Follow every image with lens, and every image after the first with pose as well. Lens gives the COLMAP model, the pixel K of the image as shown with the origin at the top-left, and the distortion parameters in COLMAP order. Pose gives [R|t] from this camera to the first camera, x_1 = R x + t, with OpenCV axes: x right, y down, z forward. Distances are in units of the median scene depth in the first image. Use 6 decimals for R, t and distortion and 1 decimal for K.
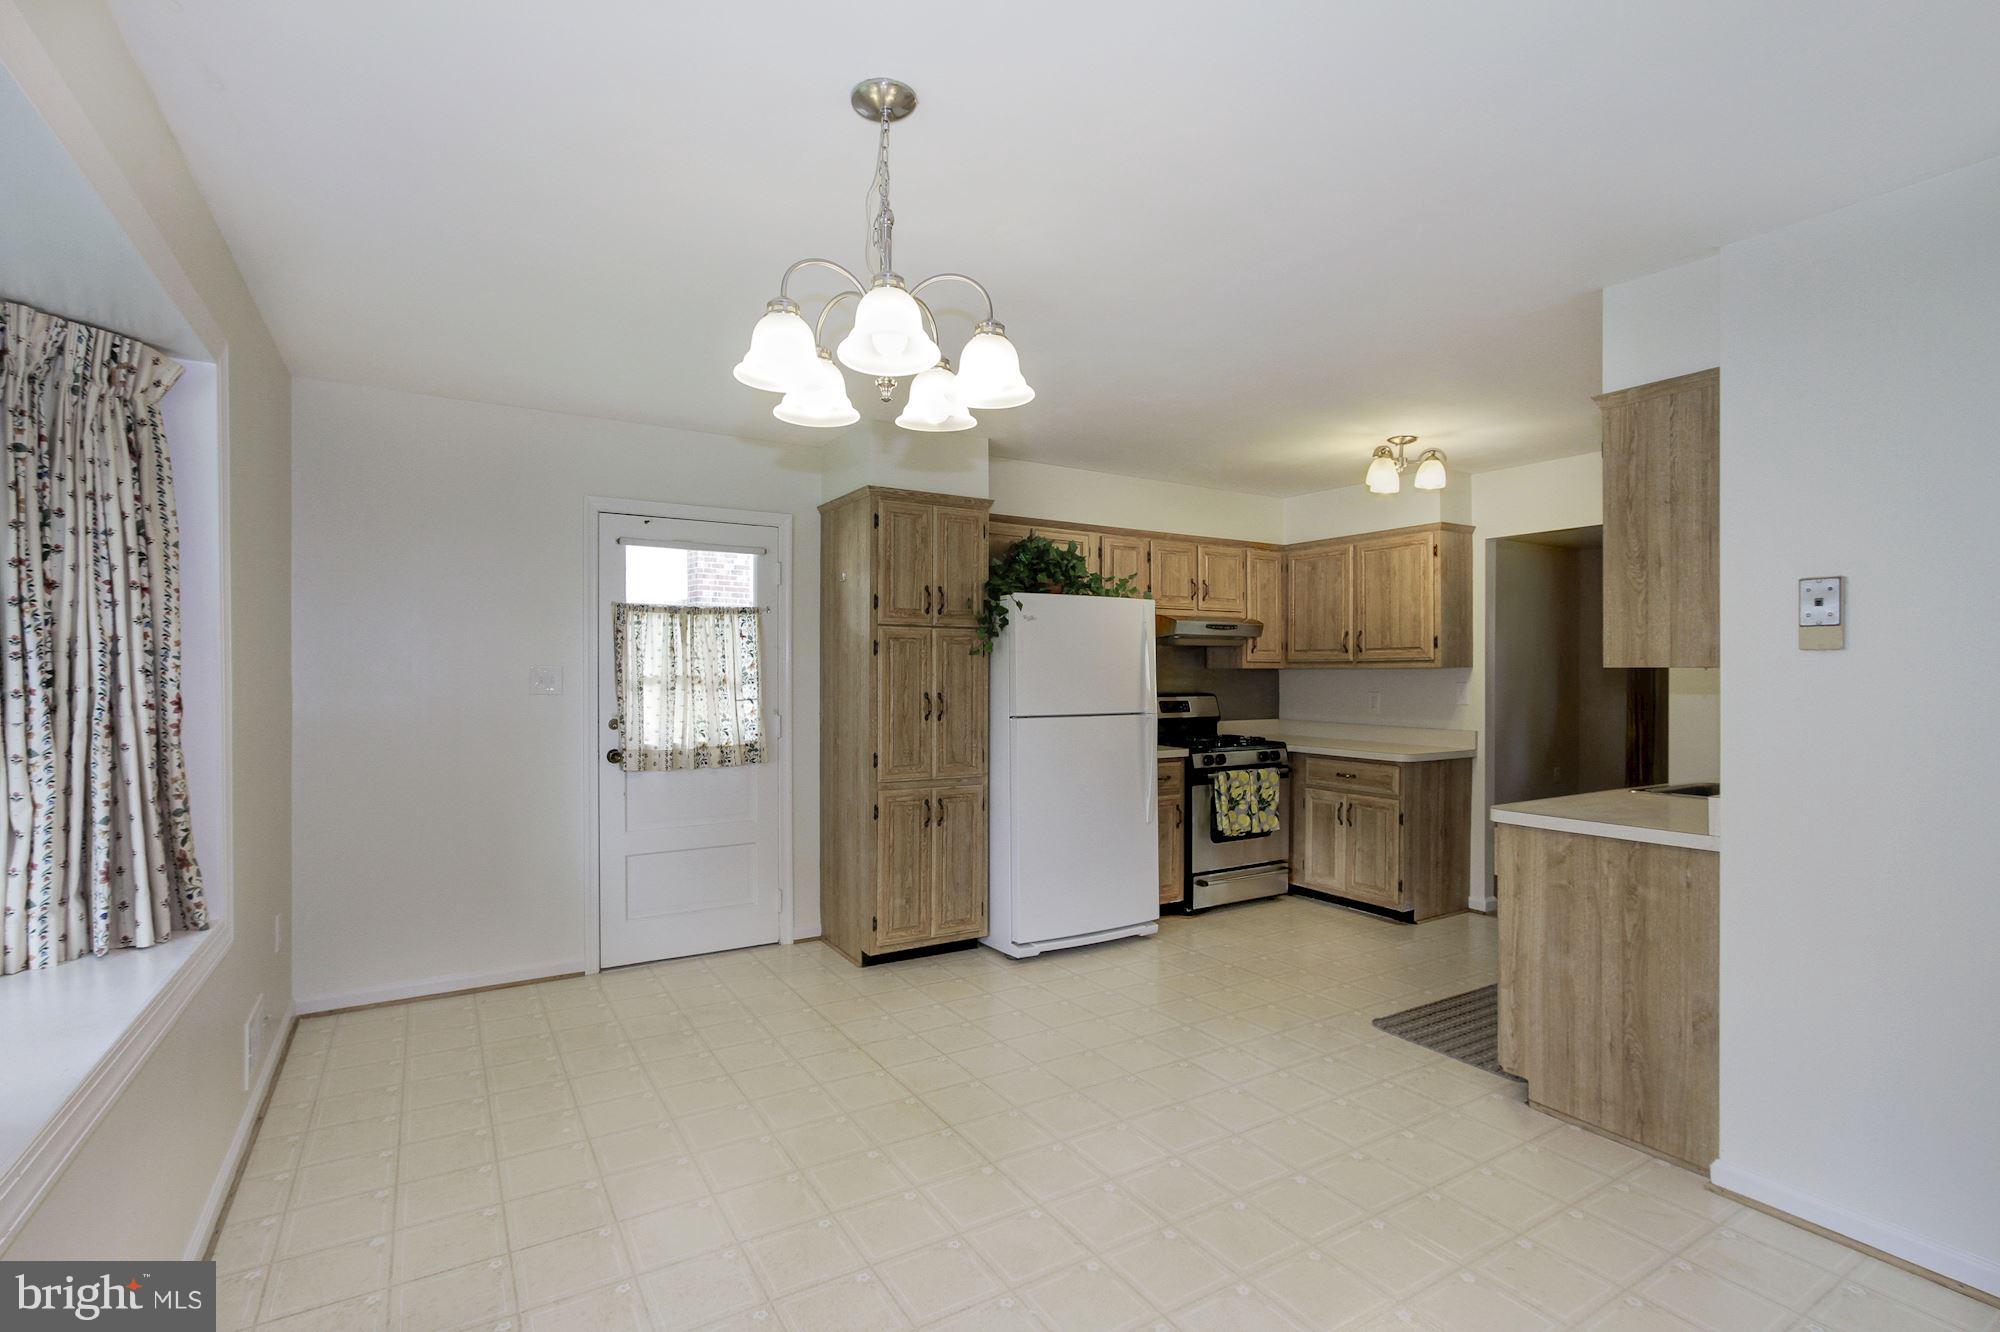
lens RADIAL K [[938.6, 0, 1009.1], [0, 938.6, 679.5], [0, 0, 1]] dist [-0.003662, 0.001951]
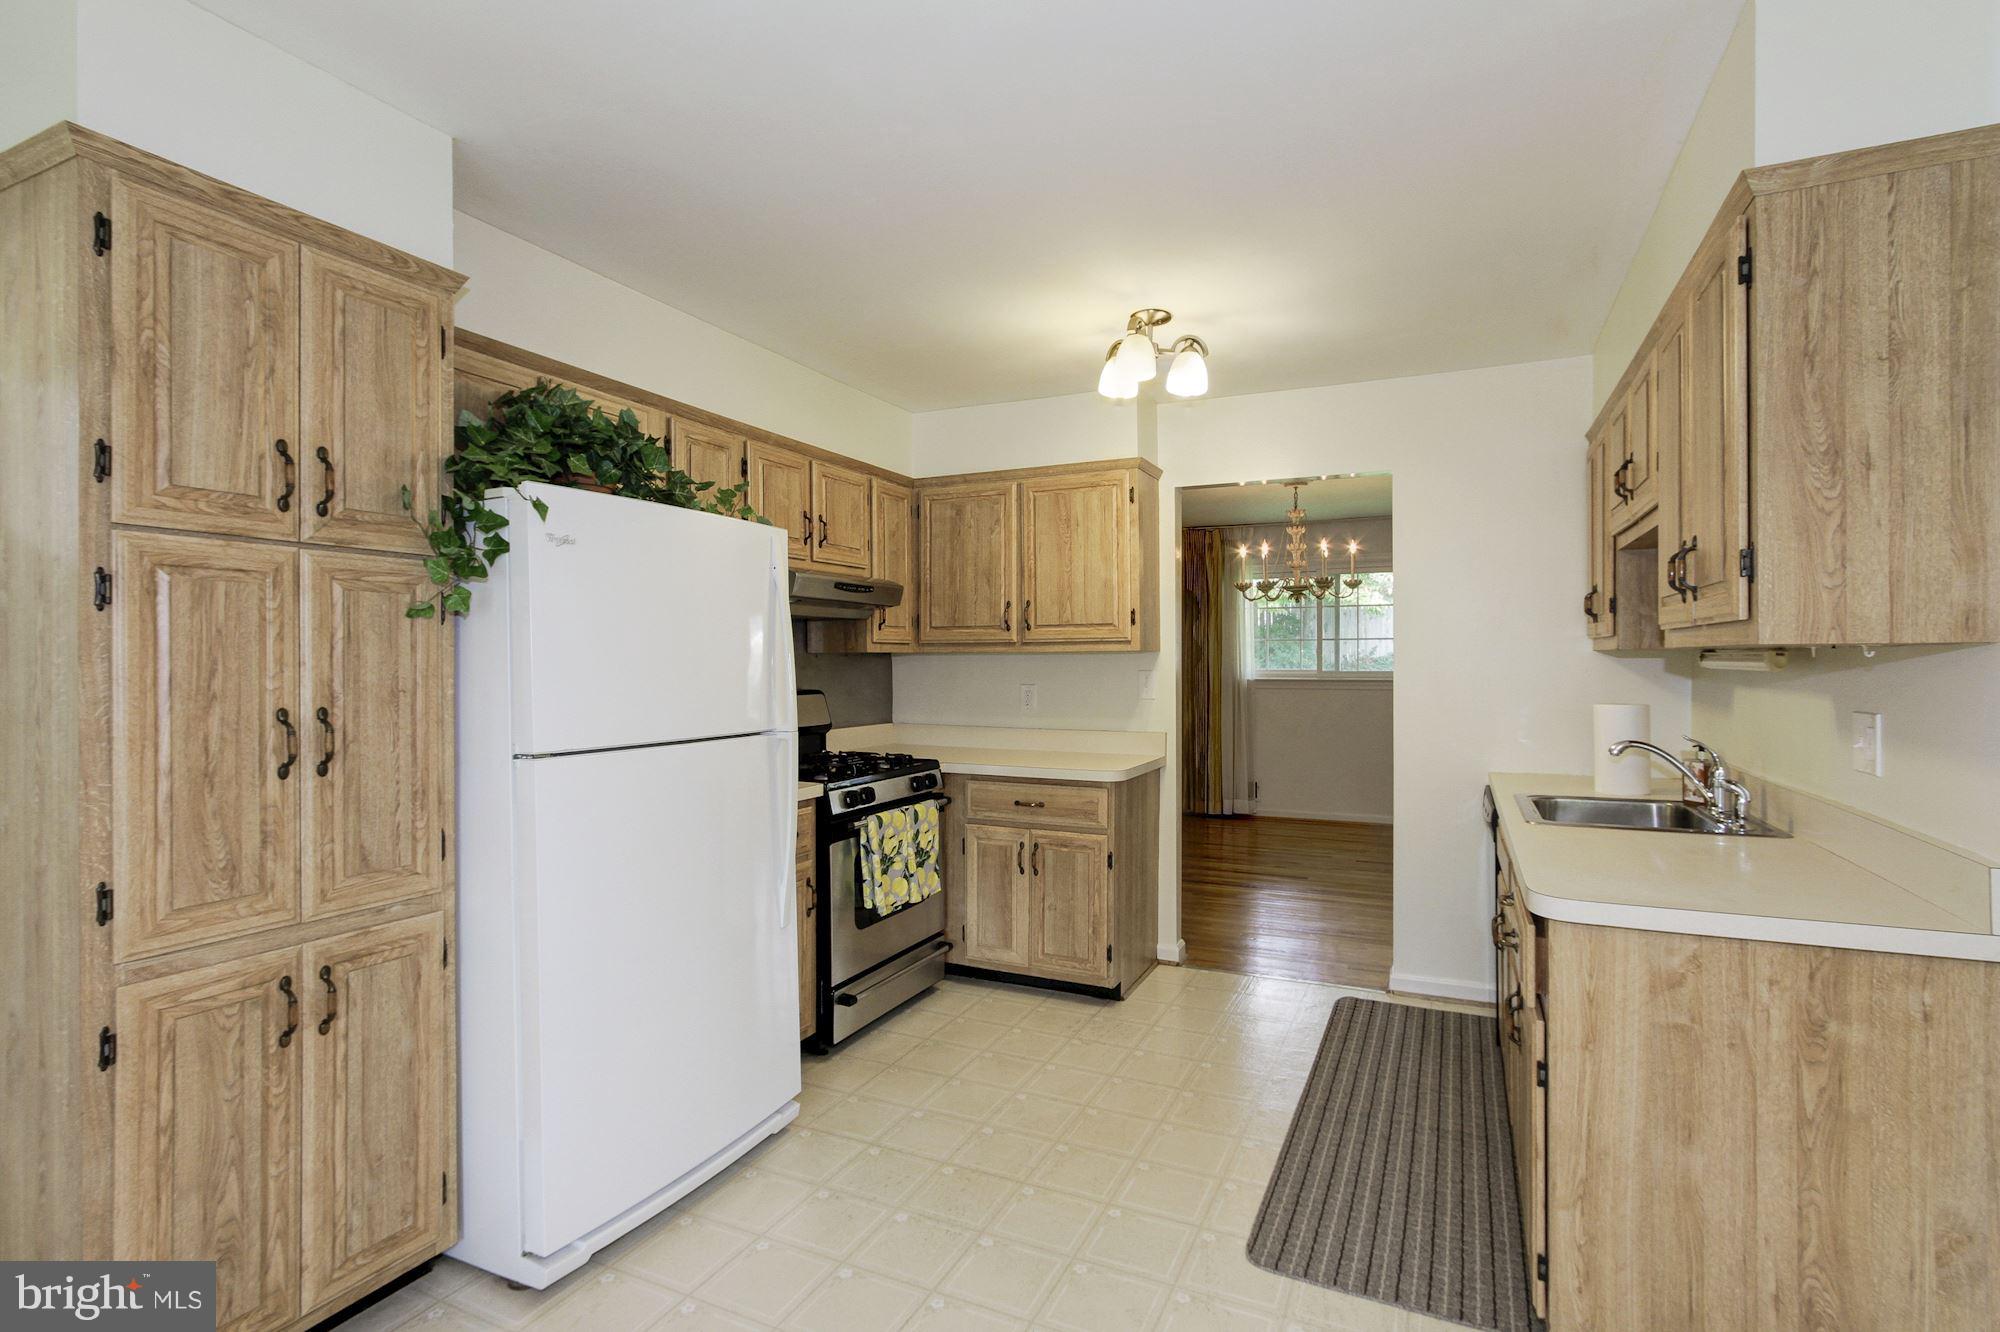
lens RADIAL K [[955.4, 0, 1019.2], [0, 955.4, 664.9], [0, 0, 1]] dist [-0.016750, 0.007712]
pose [[0.843571, -0.005952, 0.536985, -0.039331], [0.007443, 0.999972, -0.000610, -0.002037], [-0.536967, 0.004511, 0.843591, 0.481770]]
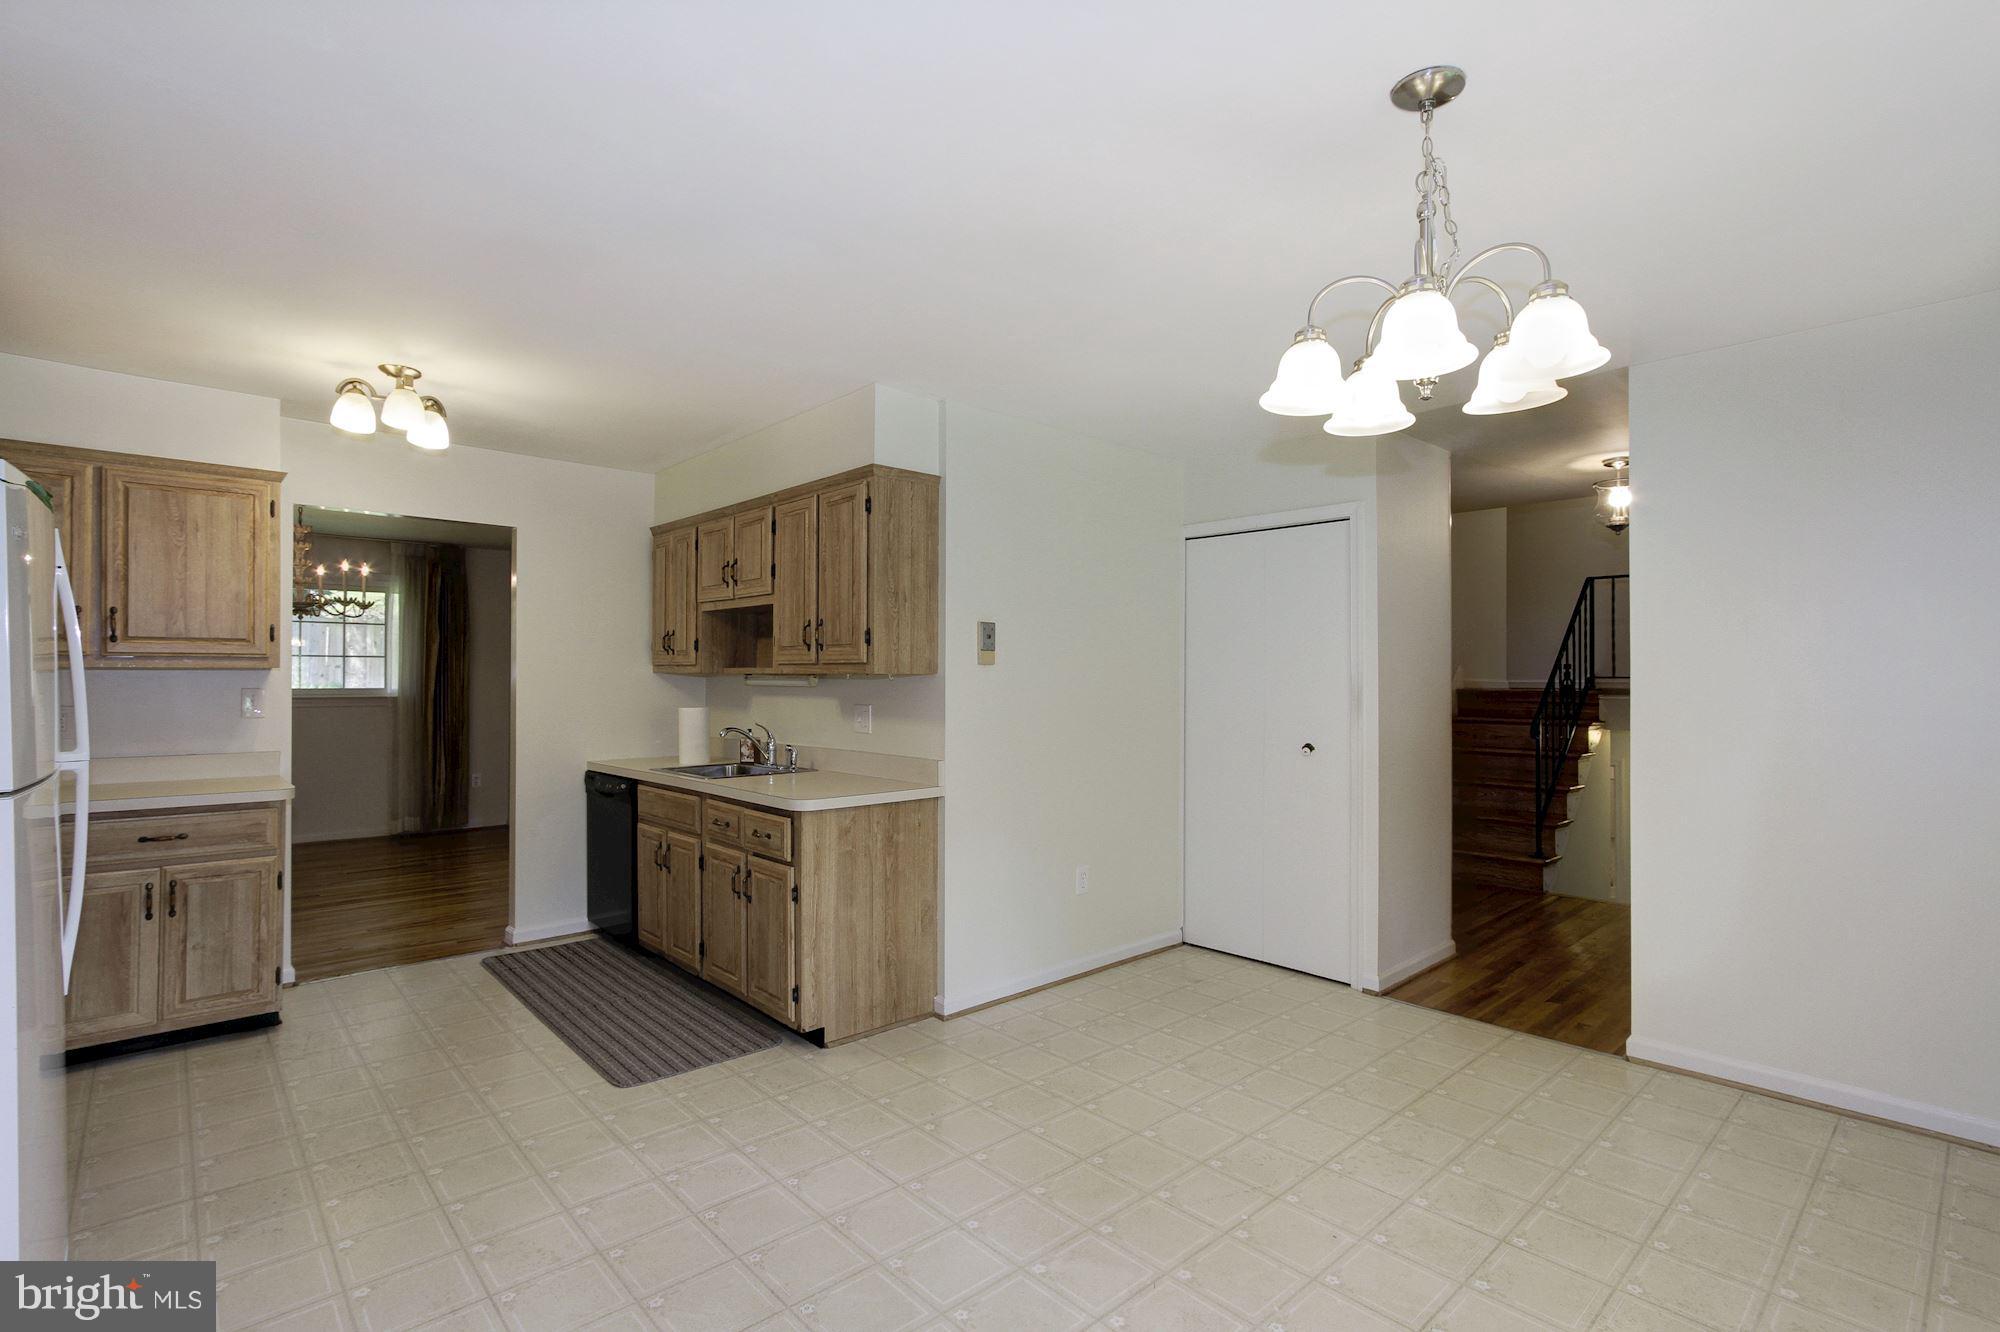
lens RADIAL K [[908.9, 0, 1004.0], [0, 908.9, 673.7], [0, 0, 1]] dist [-0.001578, 0.000242]
pose [[-0.168948, 0.003053, 0.985620, -0.408416], [0.002961, 0.999992, -0.002590, -0.005691], [-0.985621, 0.002481, -0.168956, 0.662558]]
